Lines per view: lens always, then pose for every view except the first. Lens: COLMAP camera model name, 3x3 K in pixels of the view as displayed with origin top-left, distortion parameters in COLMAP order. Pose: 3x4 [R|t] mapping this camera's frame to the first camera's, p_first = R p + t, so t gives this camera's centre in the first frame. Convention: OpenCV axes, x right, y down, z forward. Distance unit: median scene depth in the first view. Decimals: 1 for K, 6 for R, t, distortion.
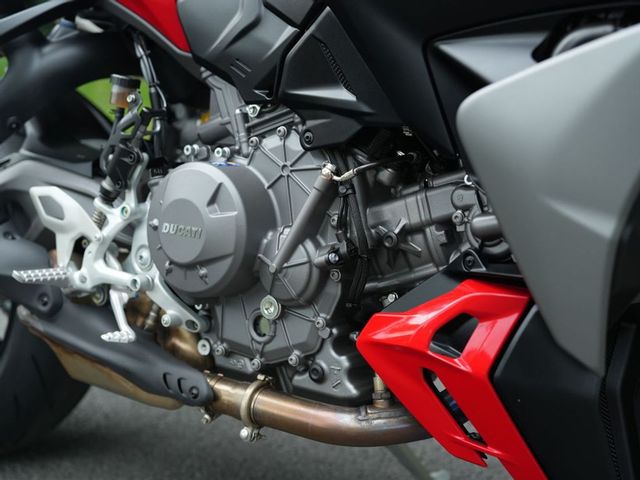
lens RADIAL K [[989.9, 0, 322.7], [0, 989.9, 241.5], [0, 0, 1]] dist [0.046883, 0.000000]
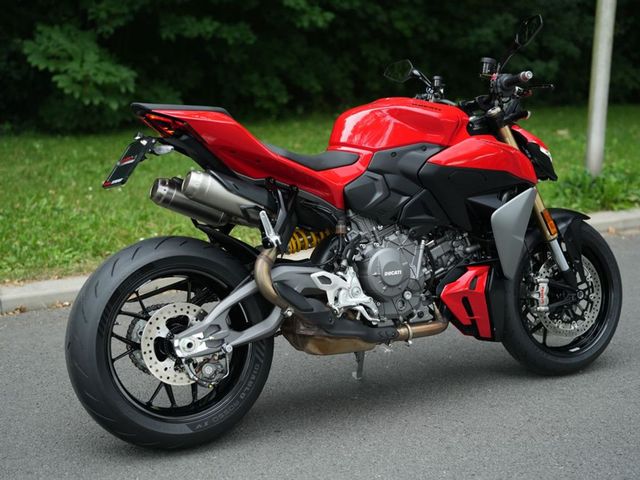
lens RADIAL K [[989.9, 0, 310.6], [0, 989.9, 252.3], [0, 0, 1]] dist [0.046883, 0.000000]
pose [[0.431281, -0.137103, 0.891740, -2.667753], [0.209215, 0.976643, 0.048972, -0.248298], [-0.877625, 0.165445, 0.449891, -0.035258]]
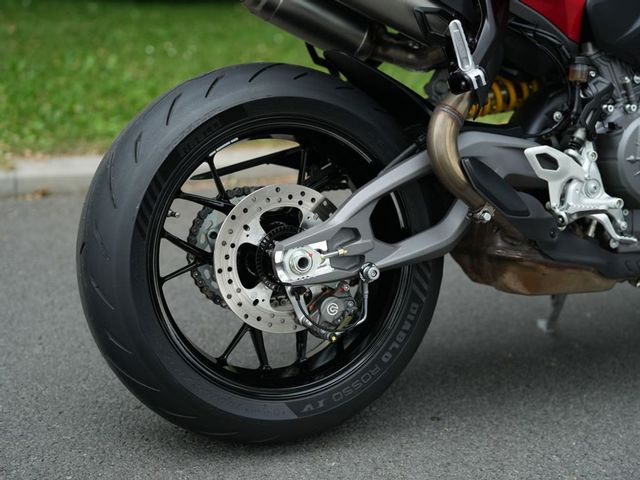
lens RADIAL K [[989.9, 0, 323.2], [0, 989.9, 239.6], [0, 0, 1]] dist [0.046883, 0.000000]
pose [[0.483162, -0.169328, 0.859001, -1.746816], [0.149697, 0.982649, 0.109502, -0.135684], [-0.862639, 0.075683, 0.500127, 0.692146]]
